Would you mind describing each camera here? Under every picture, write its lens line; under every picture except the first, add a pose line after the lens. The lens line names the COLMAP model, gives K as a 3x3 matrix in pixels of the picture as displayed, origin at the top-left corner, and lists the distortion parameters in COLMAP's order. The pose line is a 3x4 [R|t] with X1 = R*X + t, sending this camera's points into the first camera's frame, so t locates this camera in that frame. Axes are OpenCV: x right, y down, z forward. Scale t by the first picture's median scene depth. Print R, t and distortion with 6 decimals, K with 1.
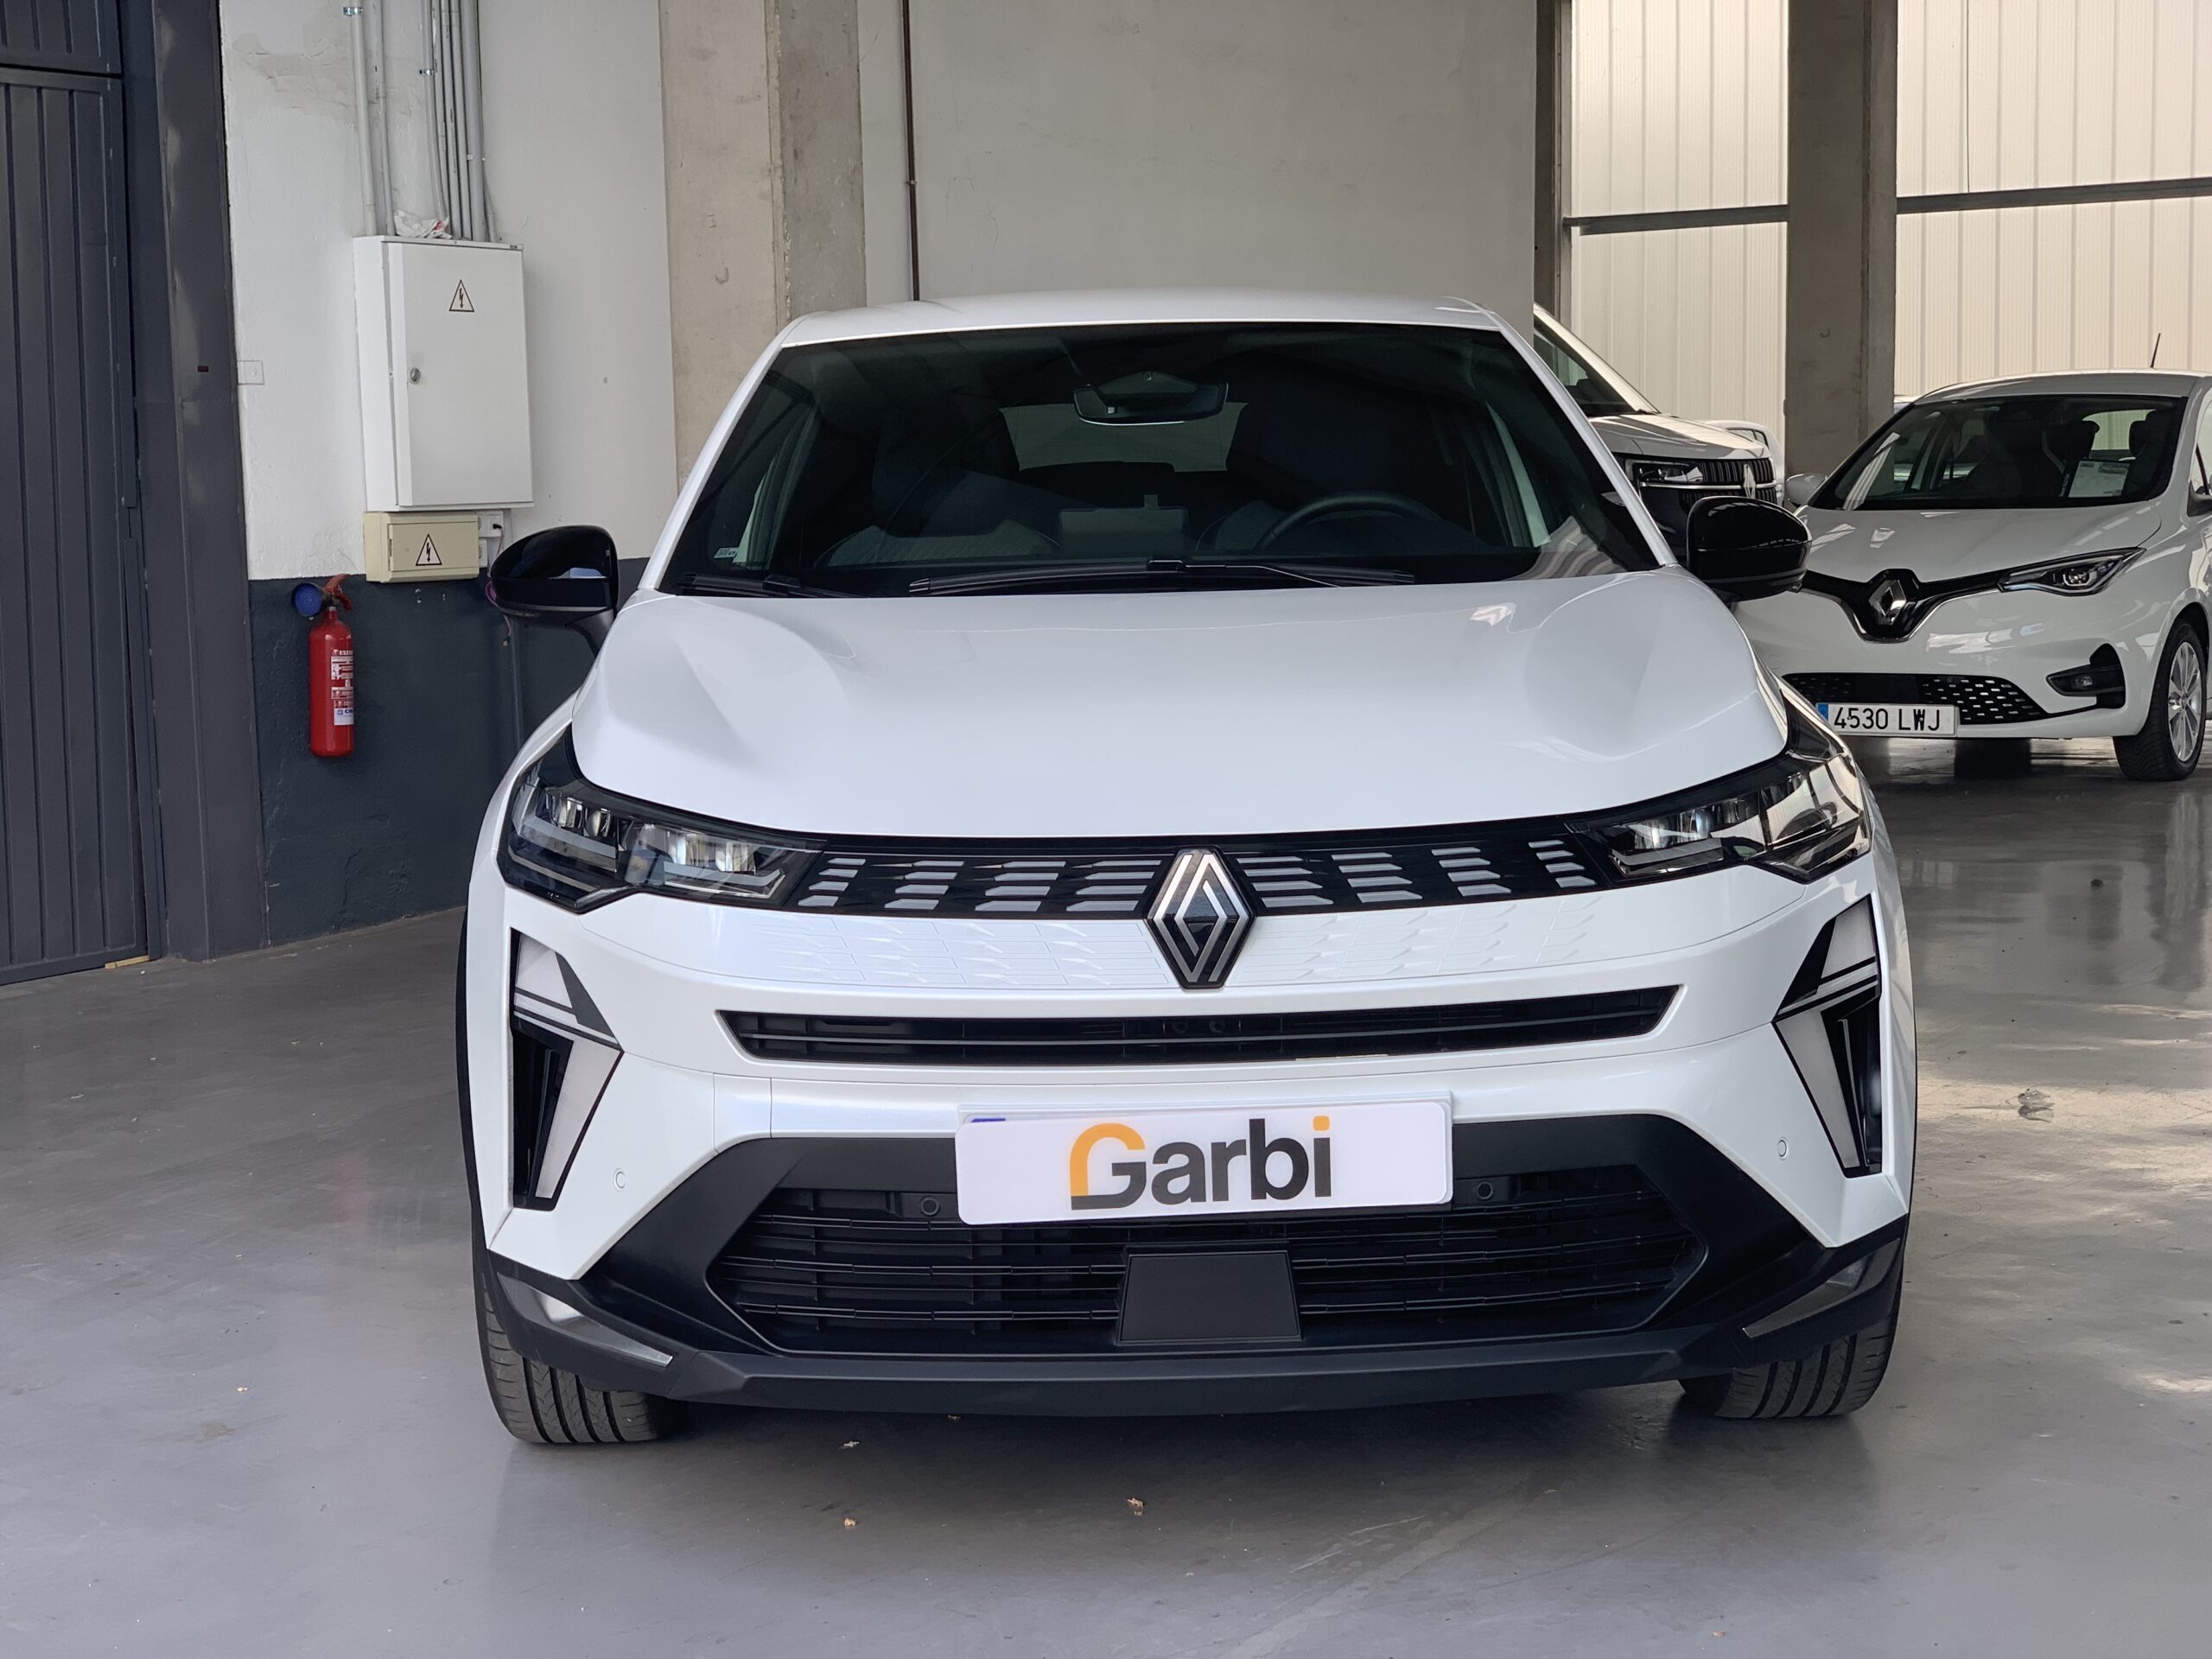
lens RADIAL K [[3364.8, 0, 1107.6], [0, 3364.8, 829.8], [0, 0, 1]] dist [0.080292, 0.000000]
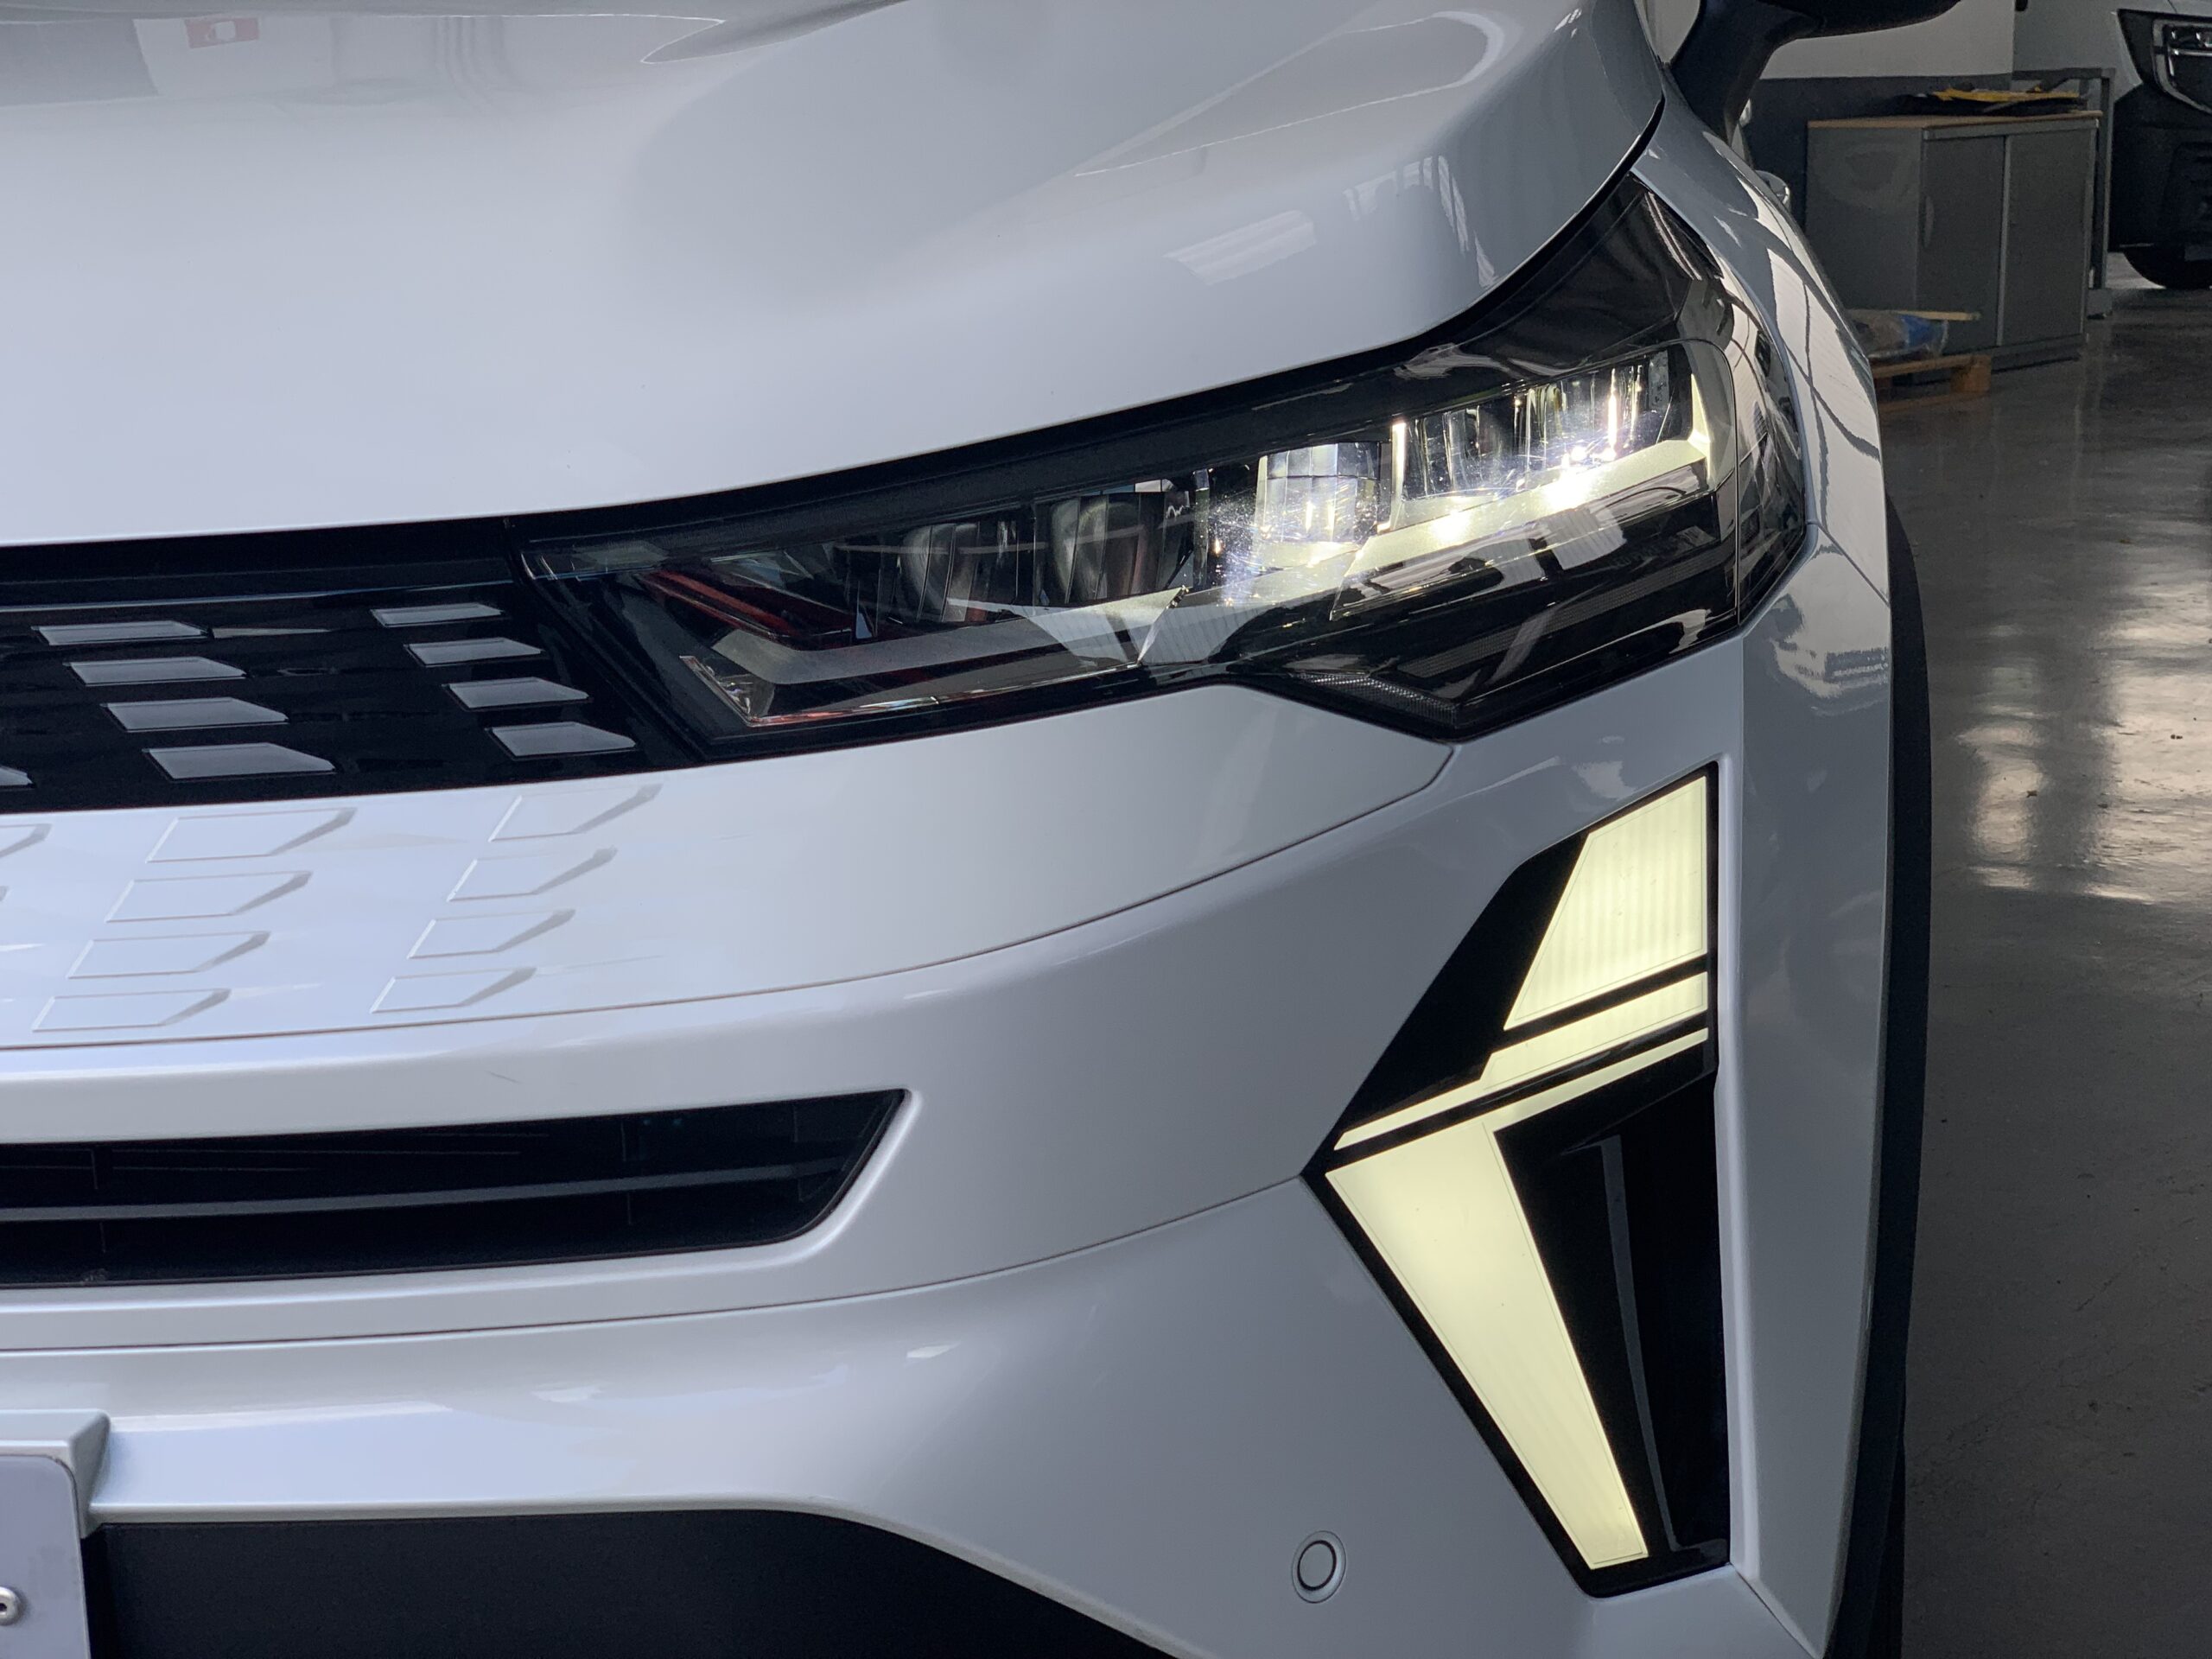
lens RADIAL K [[3364.8, 0, 1105.1], [0, 3364.8, 828.8], [0, 0, 1]] dist [0.080292, 0.000000]
pose [[0.983686, 0.044950, -0.174190, 0.239222], [-0.019923, 0.989545, 0.142842, -0.020650], [0.178789, -0.137041, 0.974297, 0.714773]]
